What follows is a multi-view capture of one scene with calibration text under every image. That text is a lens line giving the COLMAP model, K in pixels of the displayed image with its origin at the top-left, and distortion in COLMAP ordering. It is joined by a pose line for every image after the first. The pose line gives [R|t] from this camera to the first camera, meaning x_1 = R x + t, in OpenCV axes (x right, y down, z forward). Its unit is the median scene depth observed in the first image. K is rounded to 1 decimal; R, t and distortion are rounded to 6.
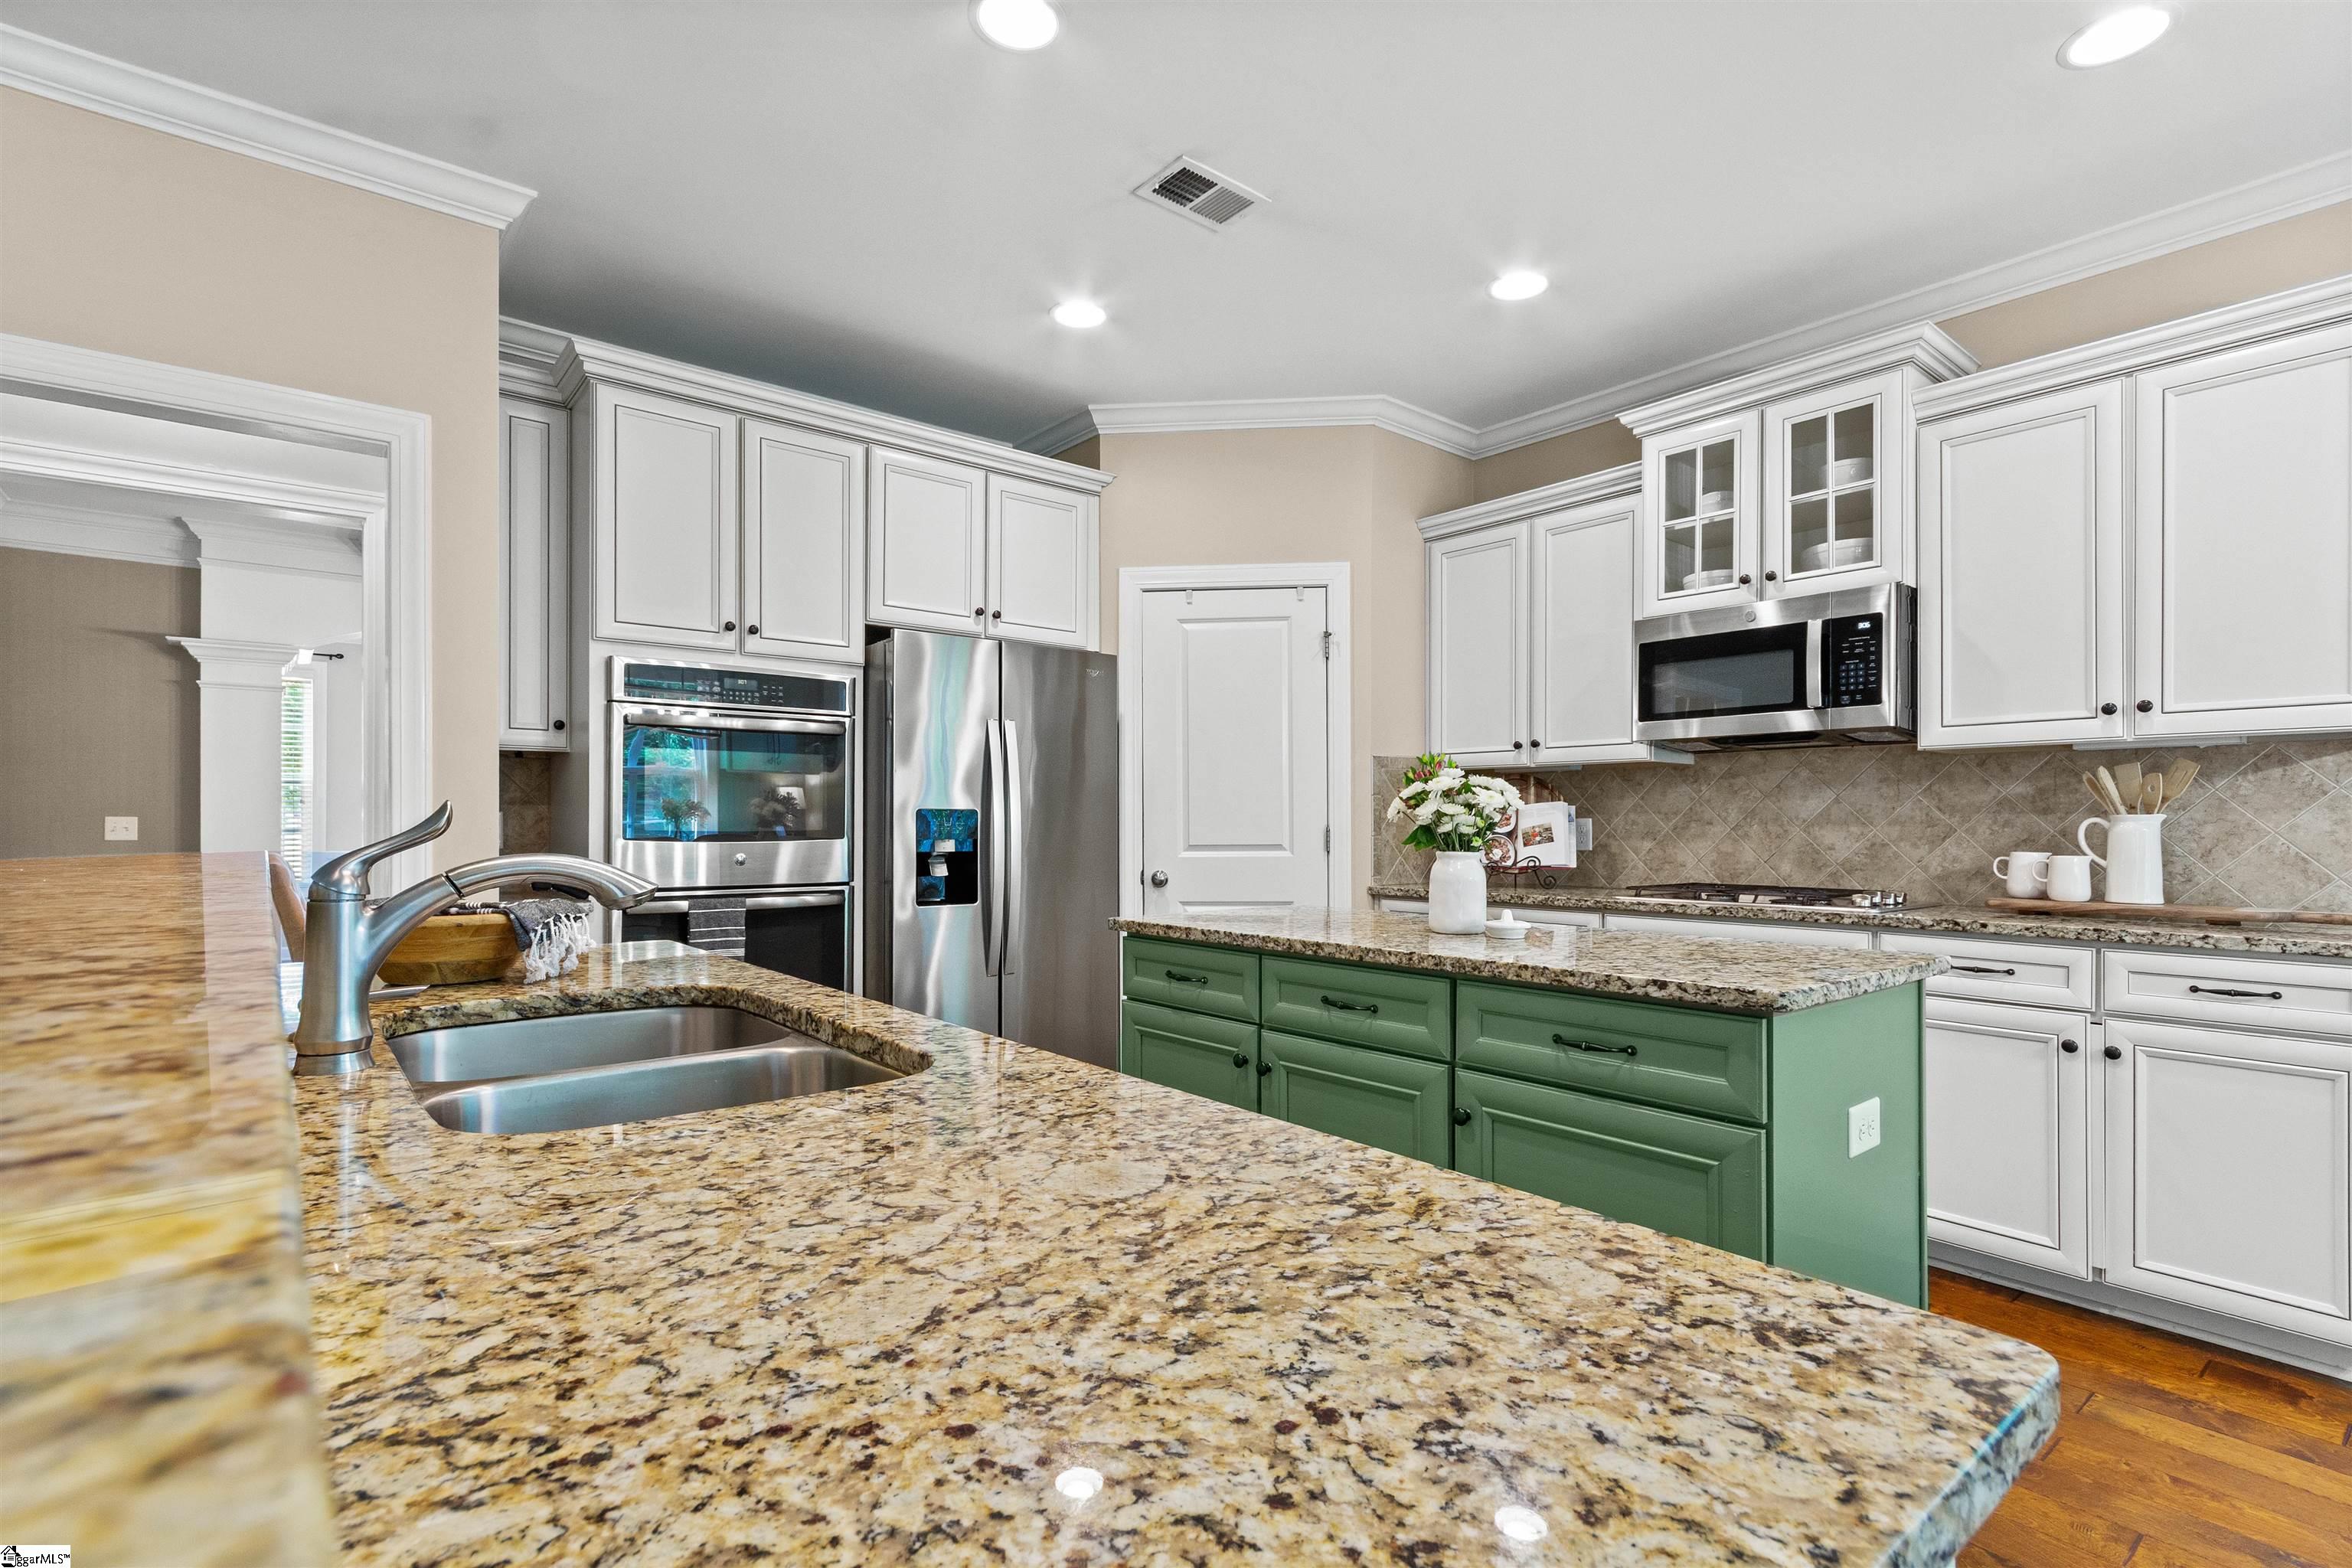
lens RADIAL K [[1105.8, 0, 1165.8], [0, 1105.8, 822.4], [0, 0, 1]] dist [0.005204, 0.001476]
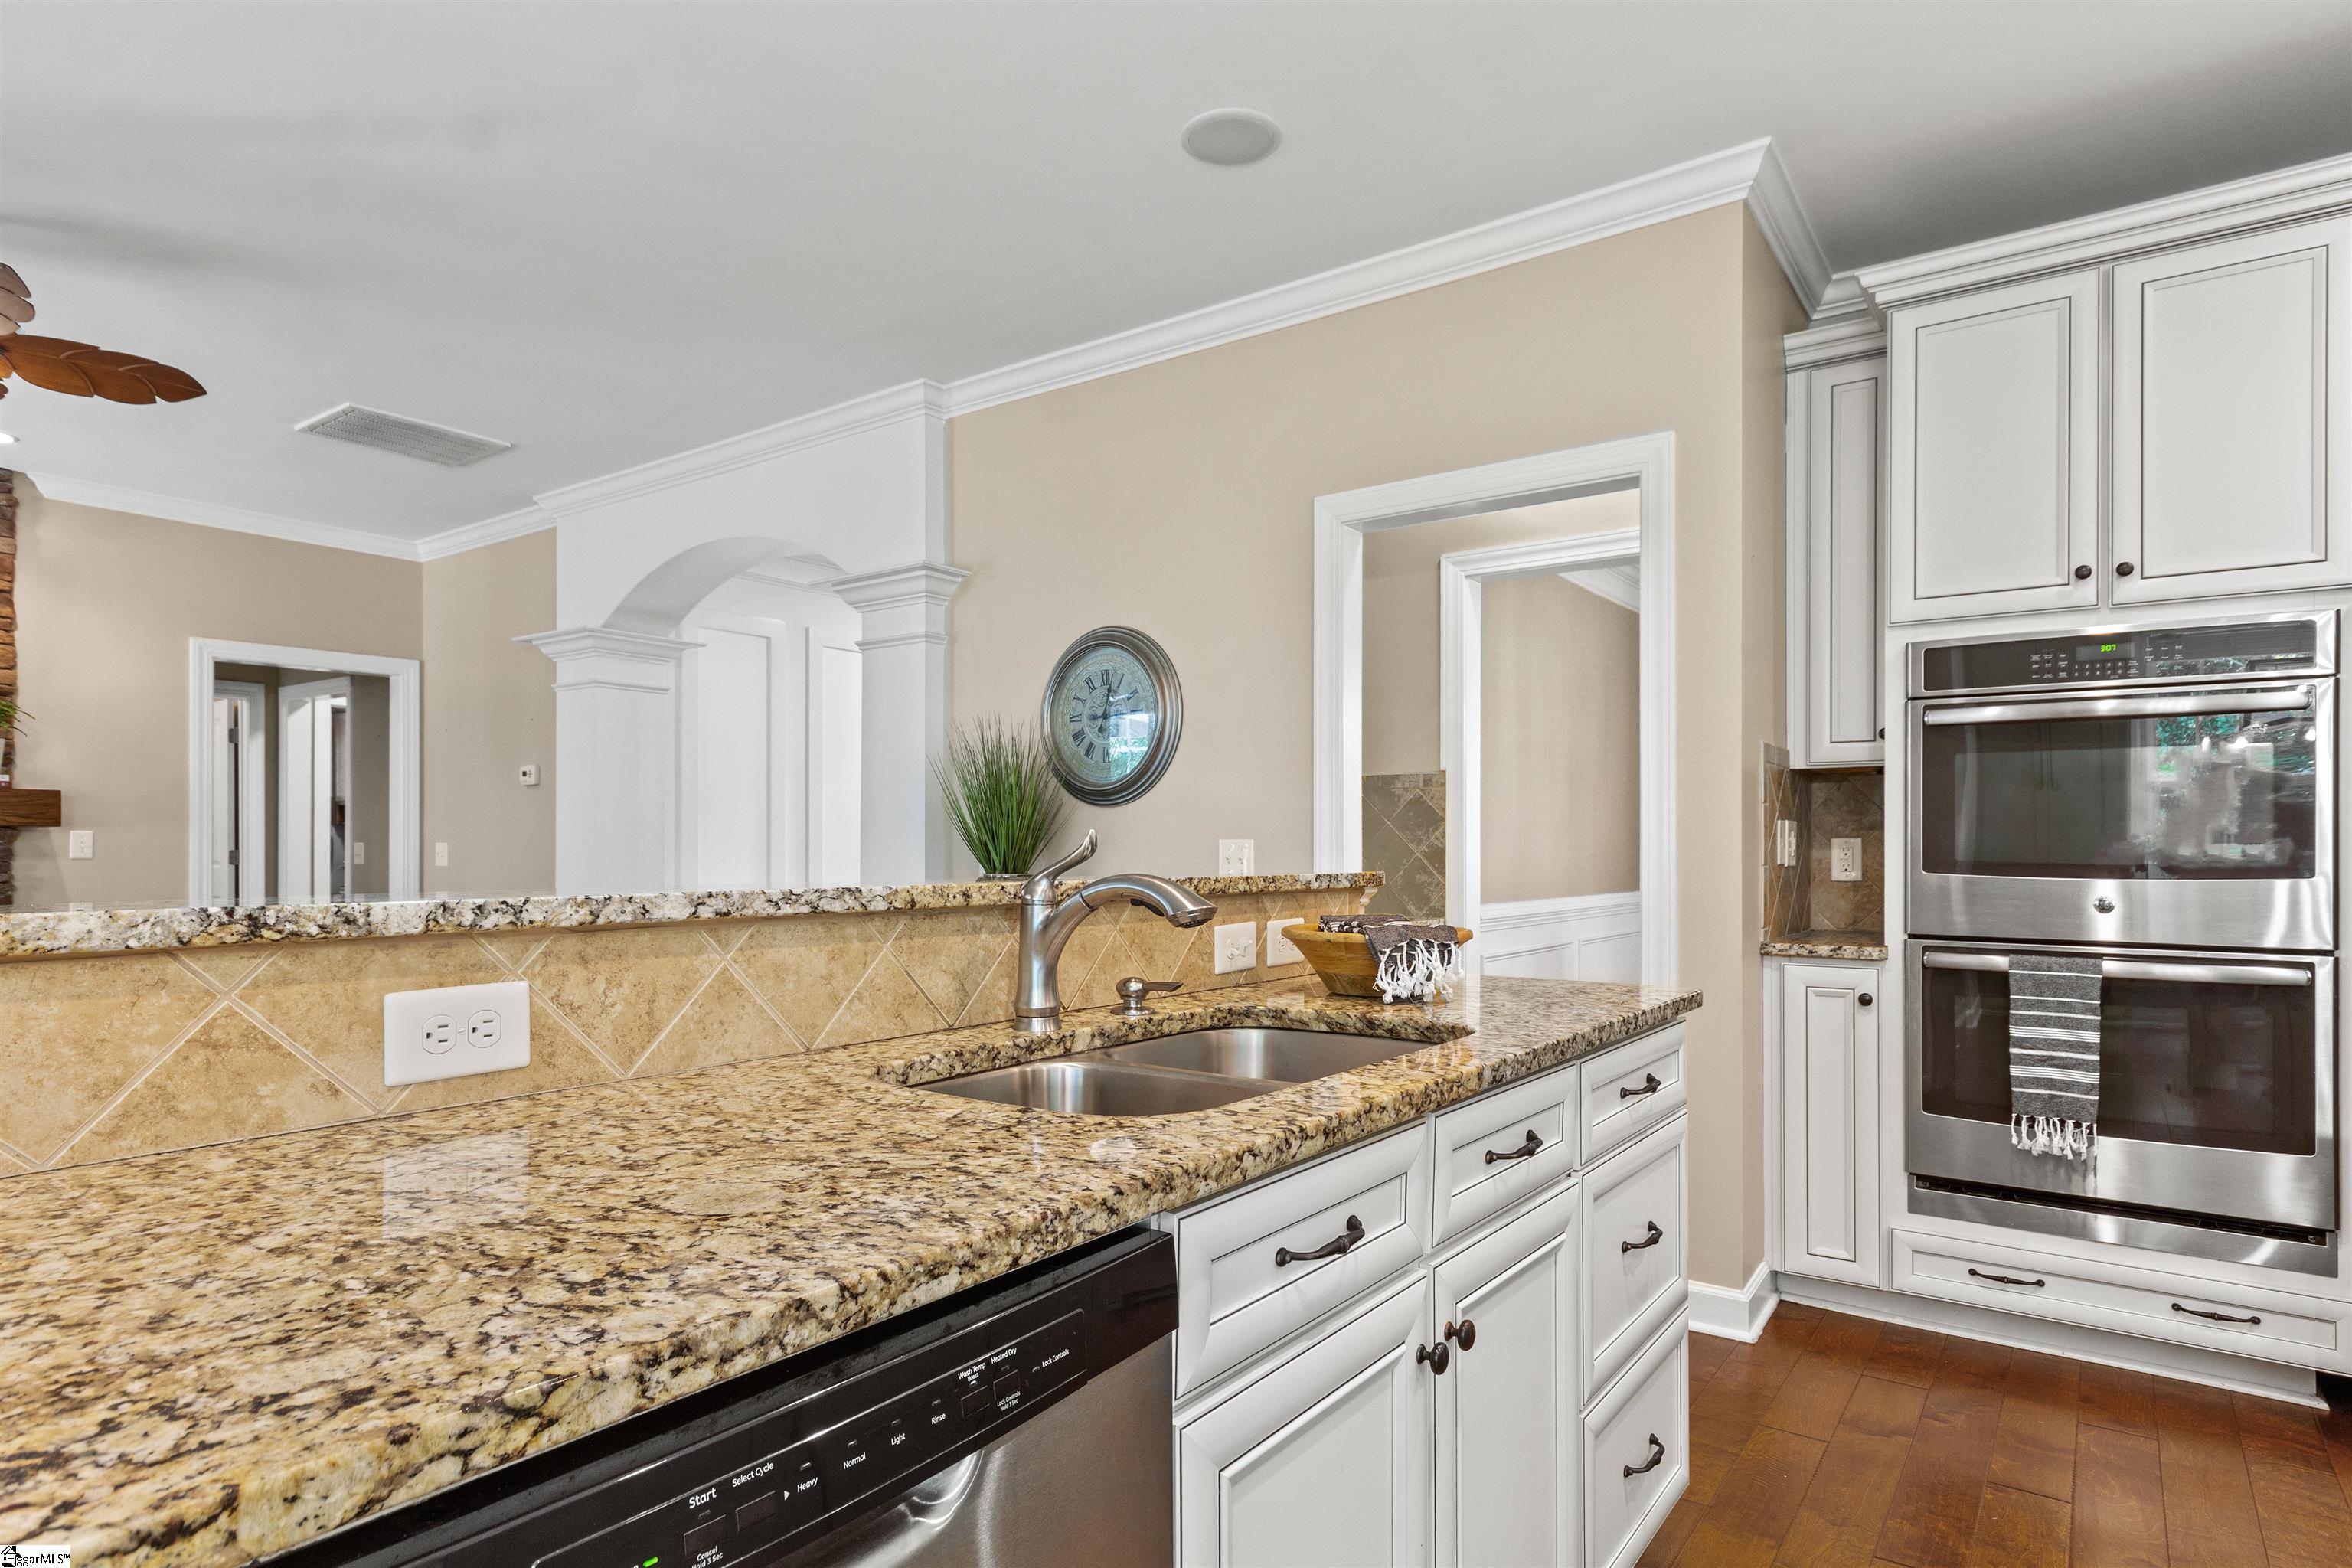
lens RADIAL K [[1275.6, 0, 1154.4], [0, 1275.6, 842.8], [0, 0, 1]] dist [0.005293, 0.000590]
pose [[0.266119, -0.006428, -0.963919, 1.083830], [-0.001808, 0.999973, -0.007167, 0.008823], [0.963939, 0.003650, 0.266100, 0.996833]]
